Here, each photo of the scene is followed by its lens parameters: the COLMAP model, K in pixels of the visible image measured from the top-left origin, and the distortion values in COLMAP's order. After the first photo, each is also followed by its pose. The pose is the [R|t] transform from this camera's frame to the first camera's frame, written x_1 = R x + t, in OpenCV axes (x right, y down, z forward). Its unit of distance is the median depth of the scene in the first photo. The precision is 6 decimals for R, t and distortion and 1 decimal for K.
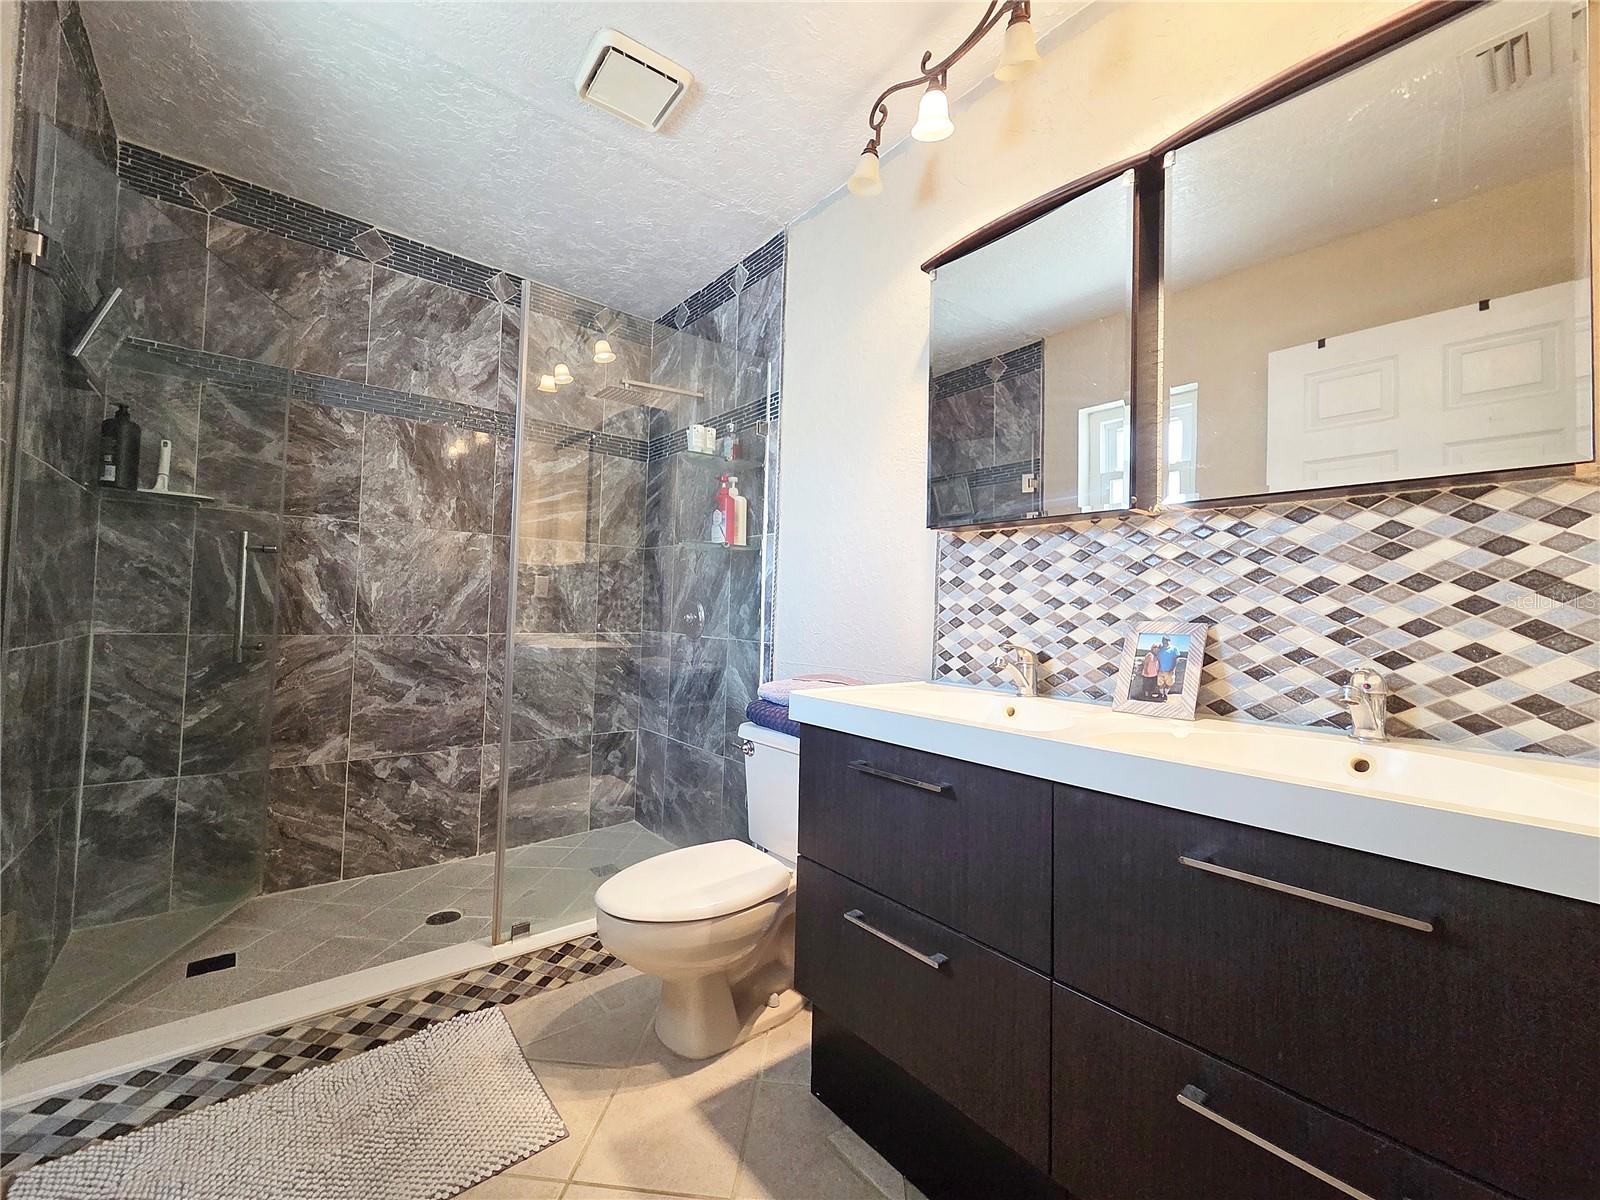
lens RADIAL K [[656.2, 0, 799.2], [0, 656.2, 600.8], [0, 0, 1]] dist [-0.000298, 0.000042]
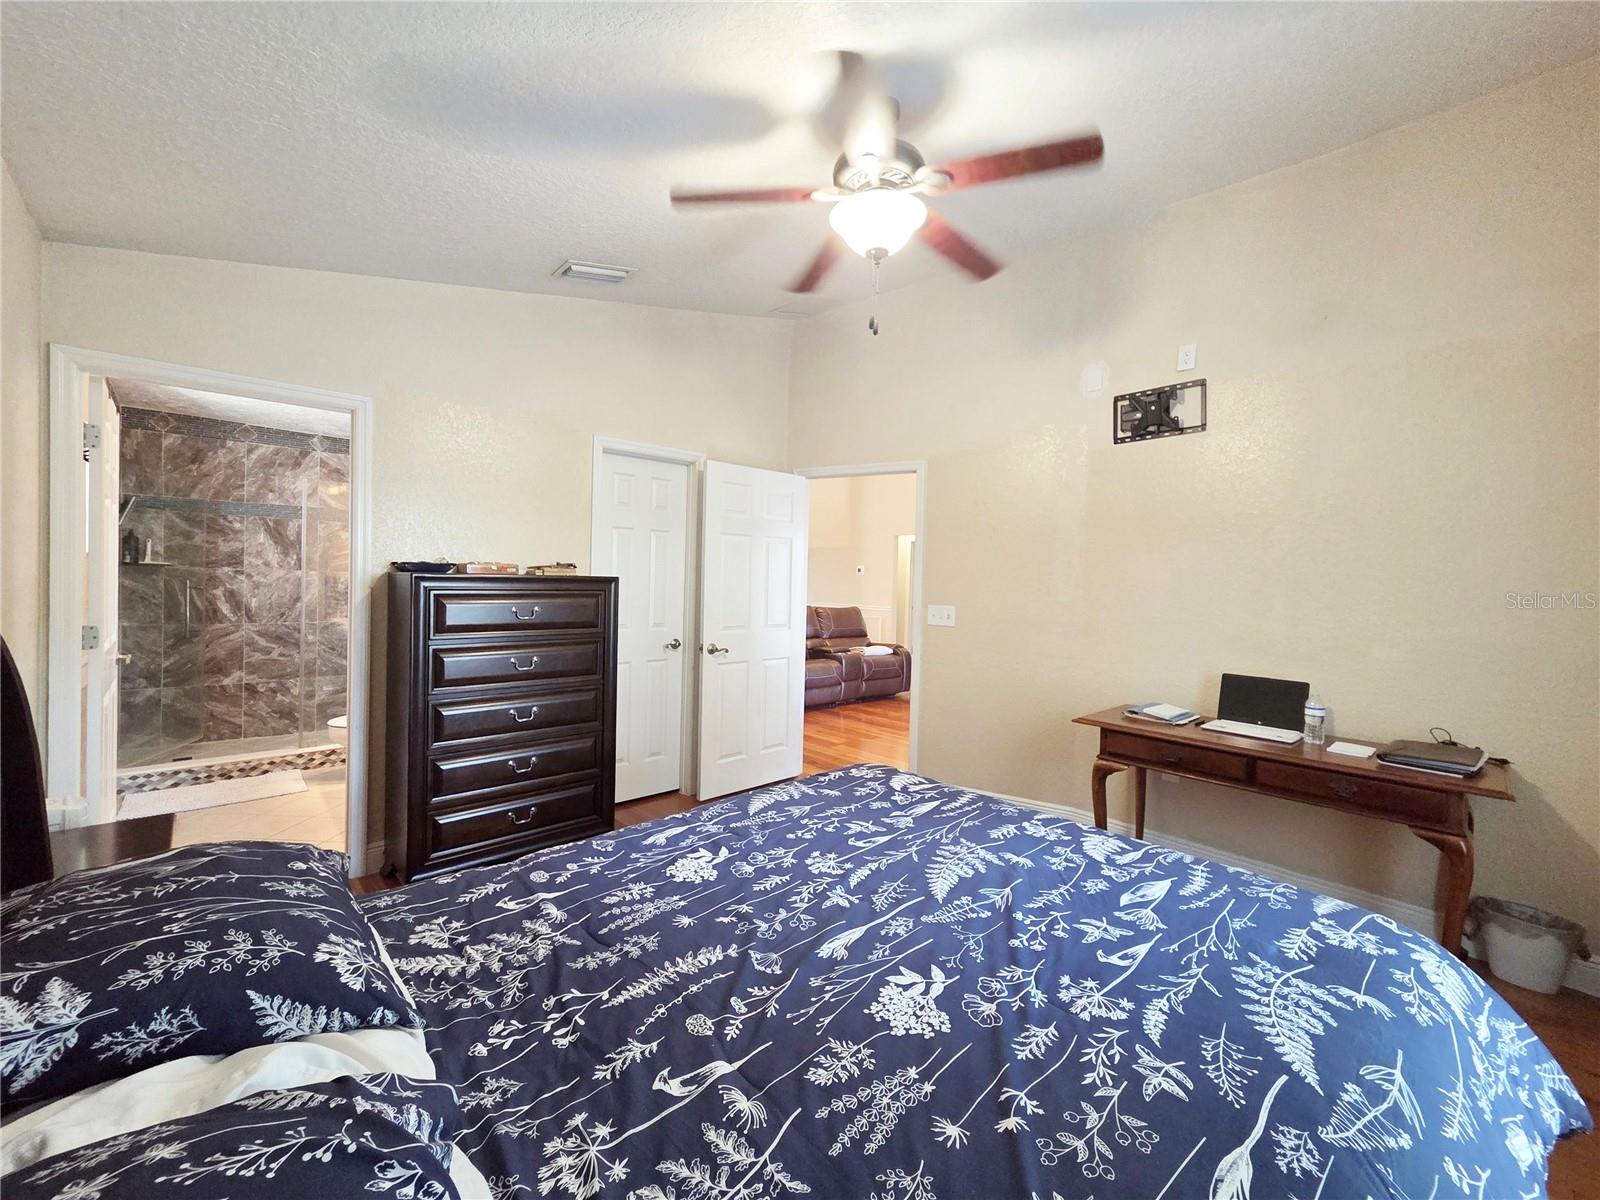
lens RADIAL K [[656.2, 0, 801.8], [0, 656.2, 599.0], [0, 0, 1]] dist [-0.000298, 0.000042]
pose [[0.998516, -0.004069, 0.054304, 1.021195], [0.001339, 0.998738, 0.050215, -0.133487], [-0.054440, -0.050068, 0.997261, -1.223734]]
